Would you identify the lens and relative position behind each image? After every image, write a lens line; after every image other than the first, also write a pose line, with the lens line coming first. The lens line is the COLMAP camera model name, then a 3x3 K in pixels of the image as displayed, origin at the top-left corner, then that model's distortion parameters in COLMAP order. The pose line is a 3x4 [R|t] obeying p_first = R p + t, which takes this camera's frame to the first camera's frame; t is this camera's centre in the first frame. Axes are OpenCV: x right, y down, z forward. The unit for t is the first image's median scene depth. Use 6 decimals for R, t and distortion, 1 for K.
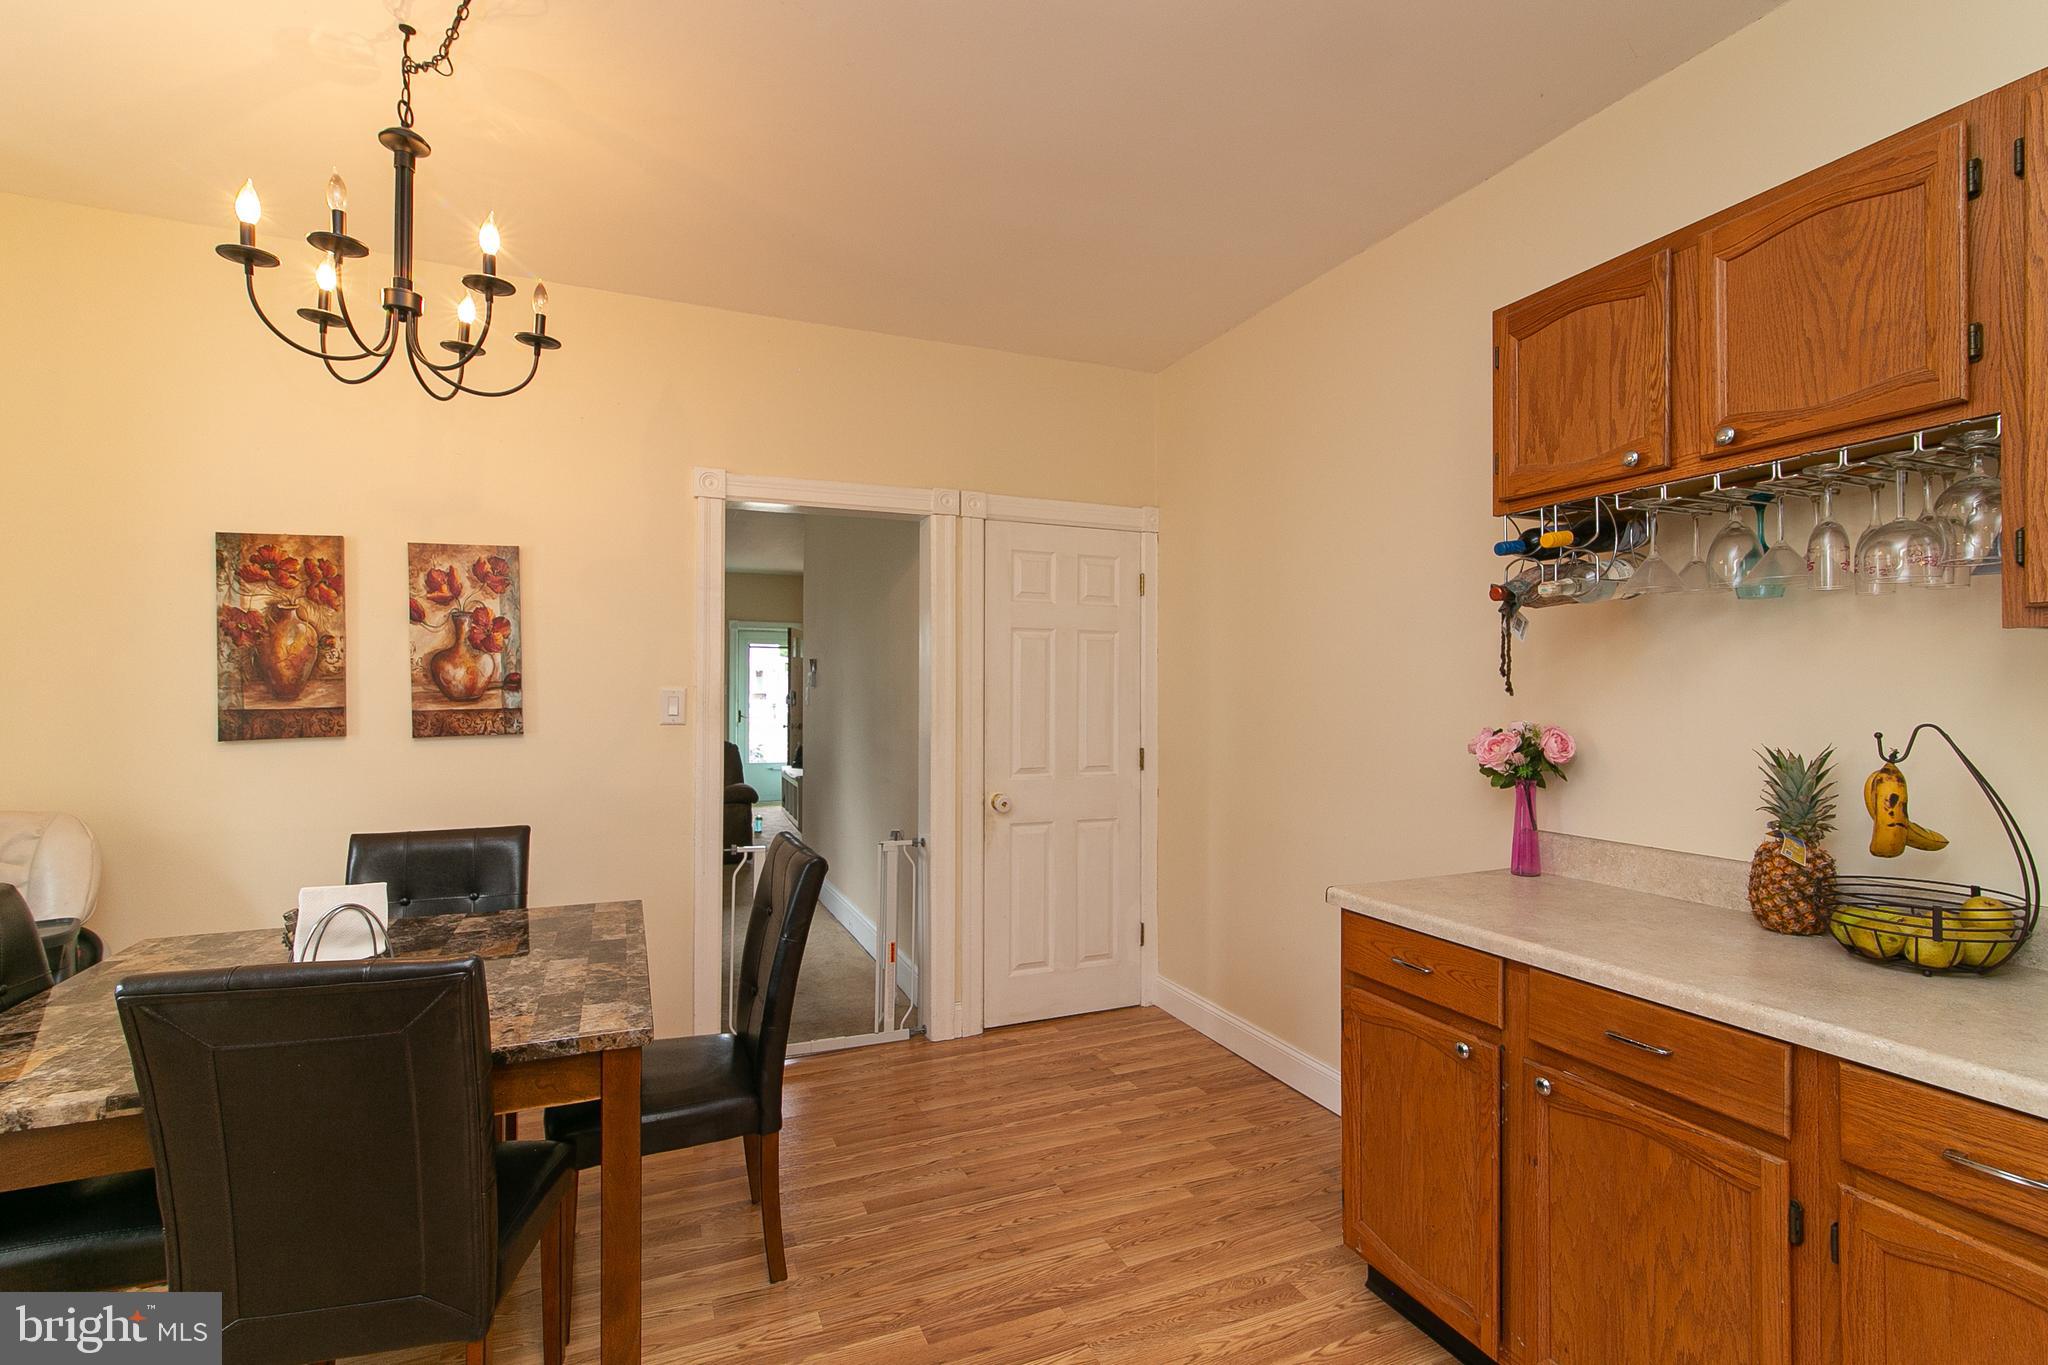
lens RADIAL K [[935.7, 0, 1026.3], [0, 935.7, 683.7], [0, 0, 1]] dist [-0.000629, 0.001332]
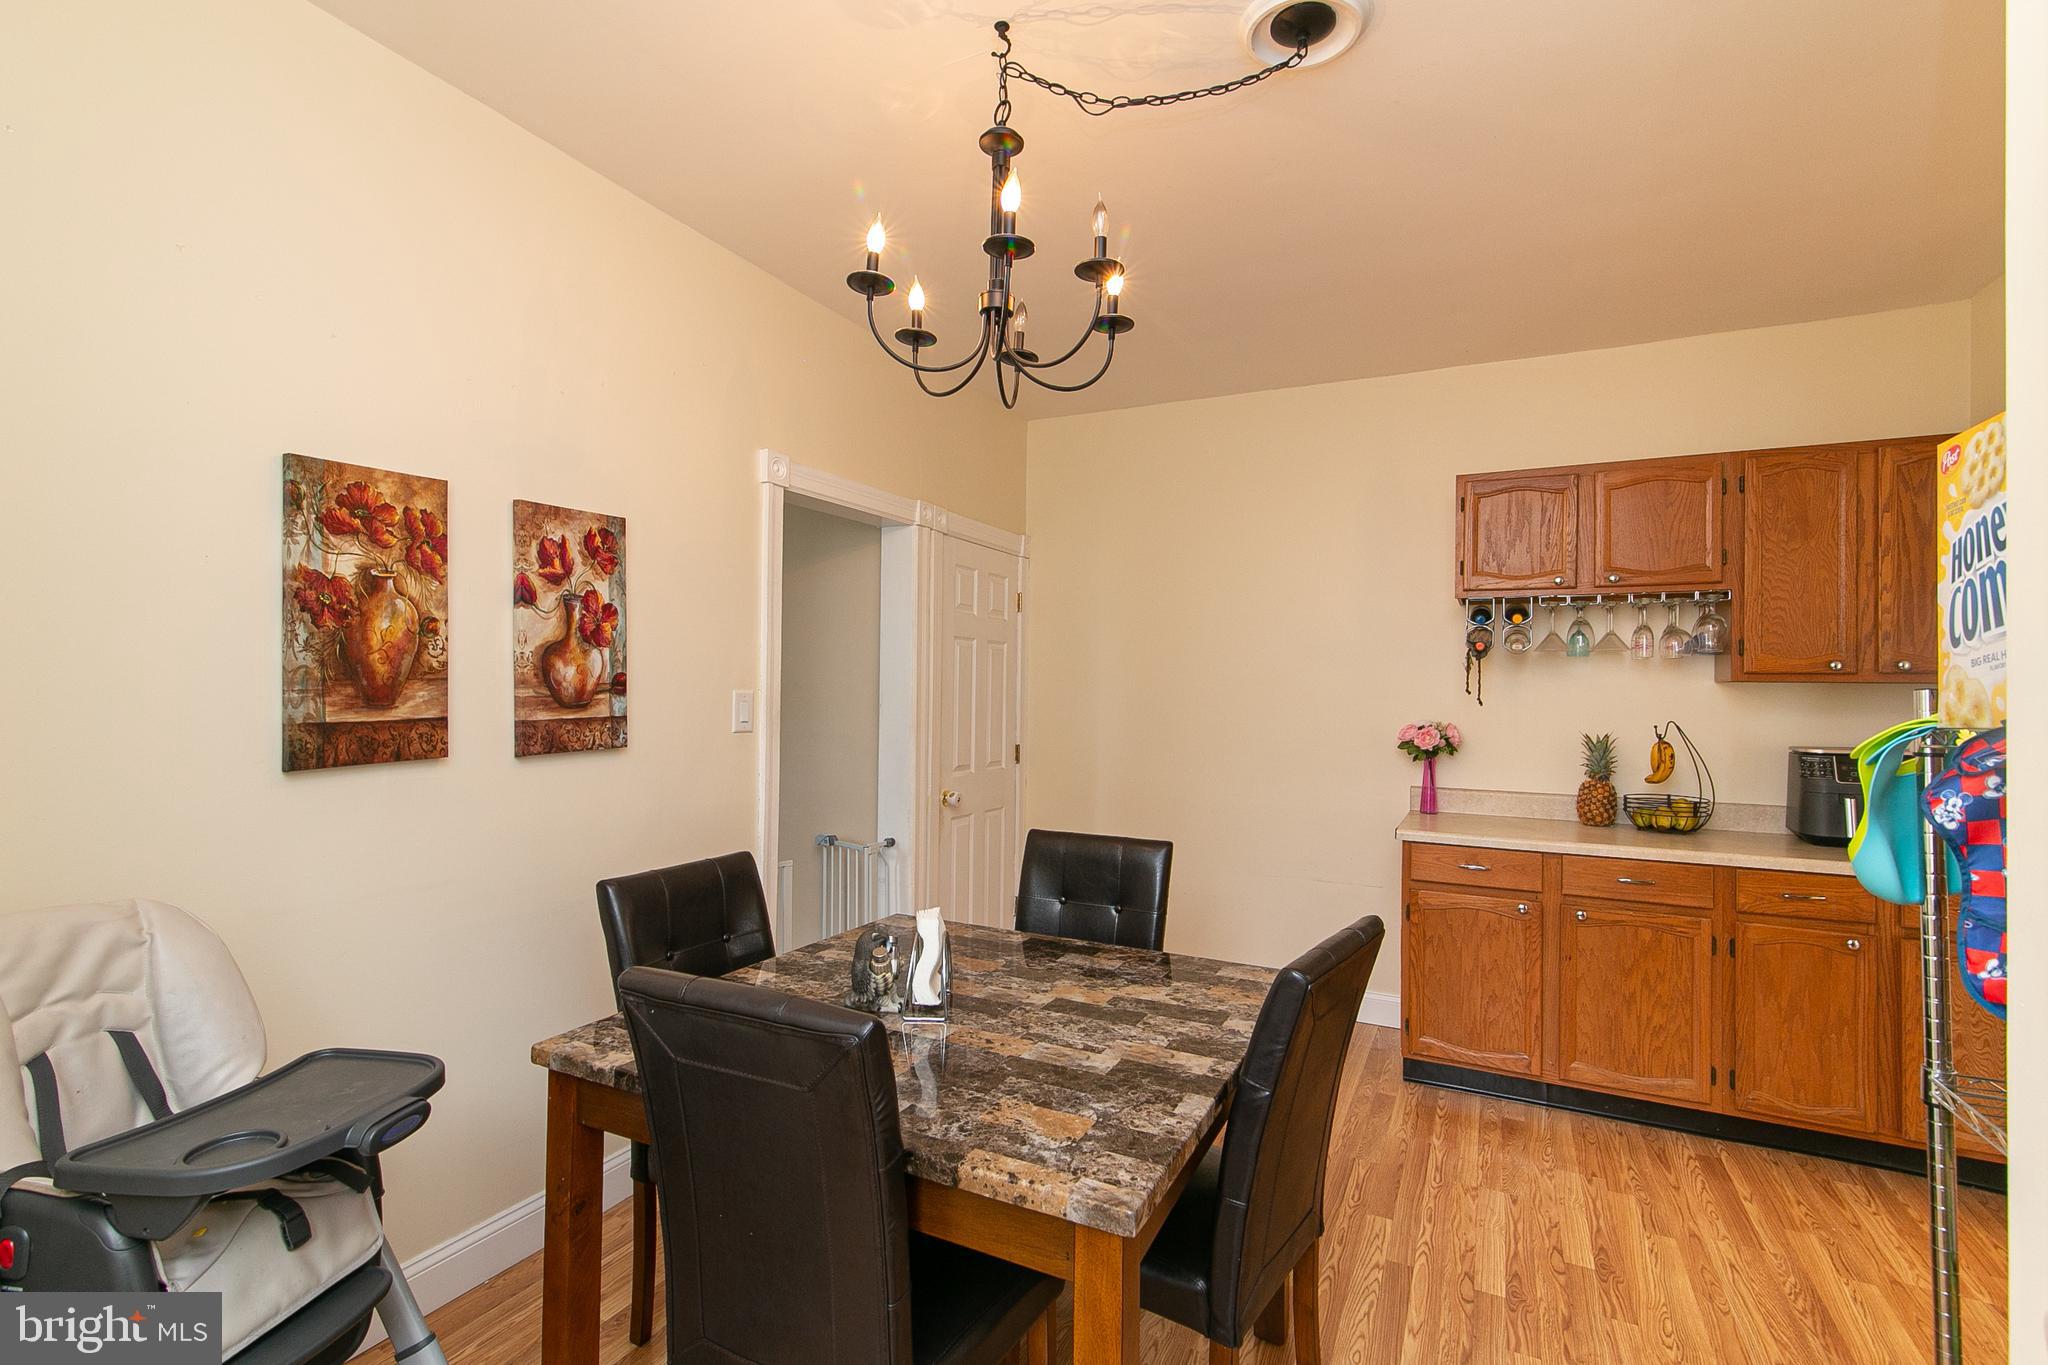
lens RADIAL K [[935.7, 0, 1026.2], [0, 935.7, 677.6], [0, 0, 1]] dist [-0.000629, 0.001332]
pose [[0.765819, 0.017646, 0.642814, -0.865559], [-0.018442, 0.999815, -0.005476, -0.010097], [-0.642792, -0.007661, 0.766003, 0.158448]]
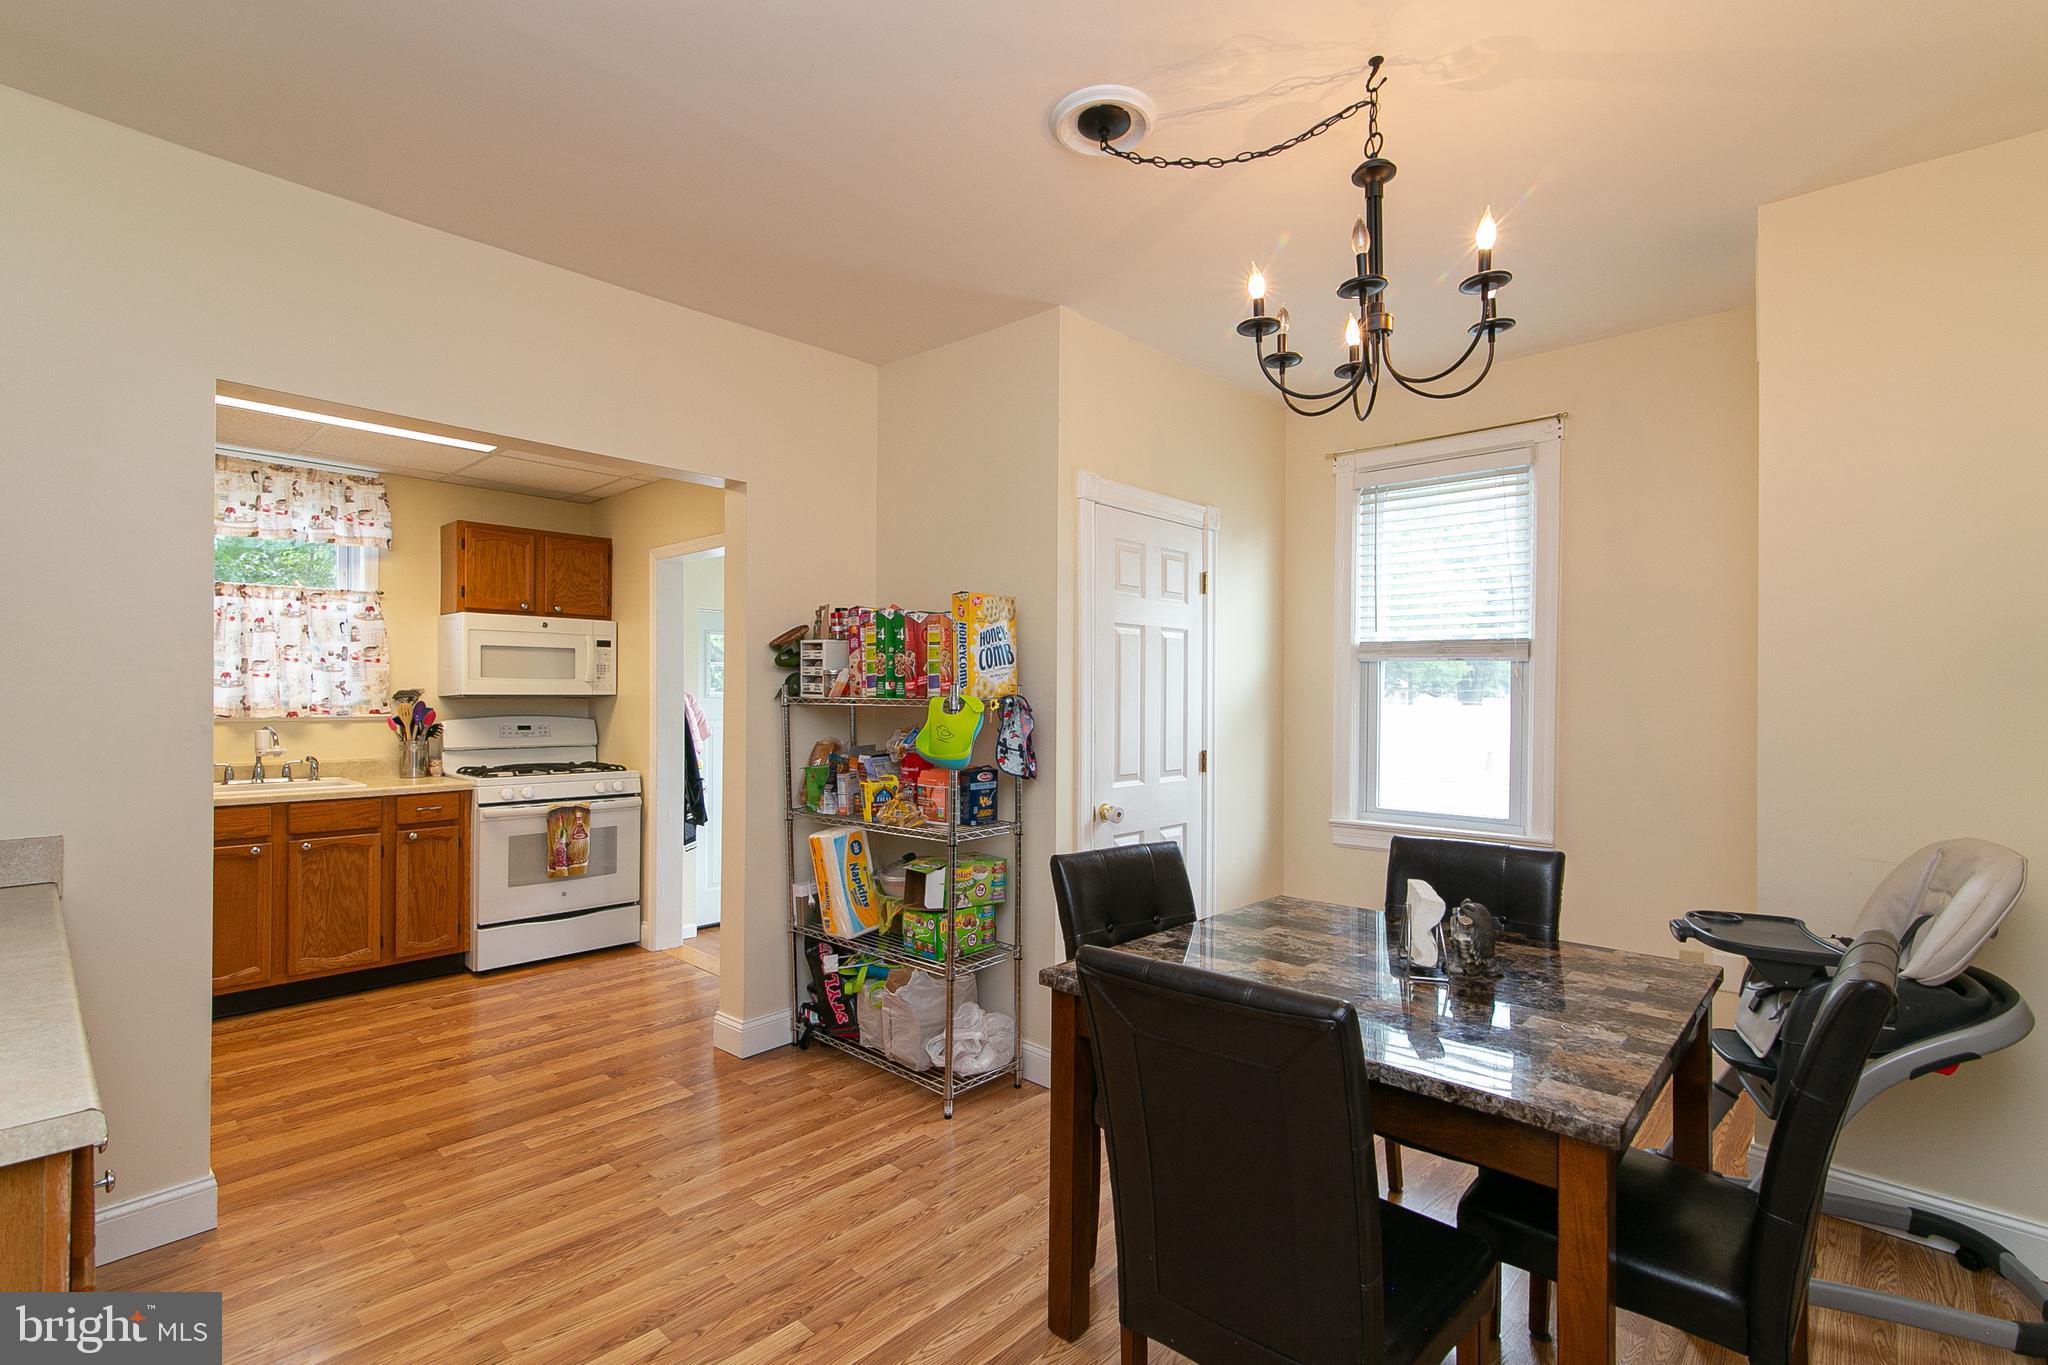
lens RADIAL K [[935.7, 0, 1033.1], [0, 935.7, 693.1], [0, 0, 1]] dist [-0.000629, 0.001332]
pose [[-0.911891, -0.010646, -0.410294, 0.070346], [-0.005136, 0.999881, -0.014530, 0.010432], [0.410400, -0.011143, -0.911838, 1.226431]]
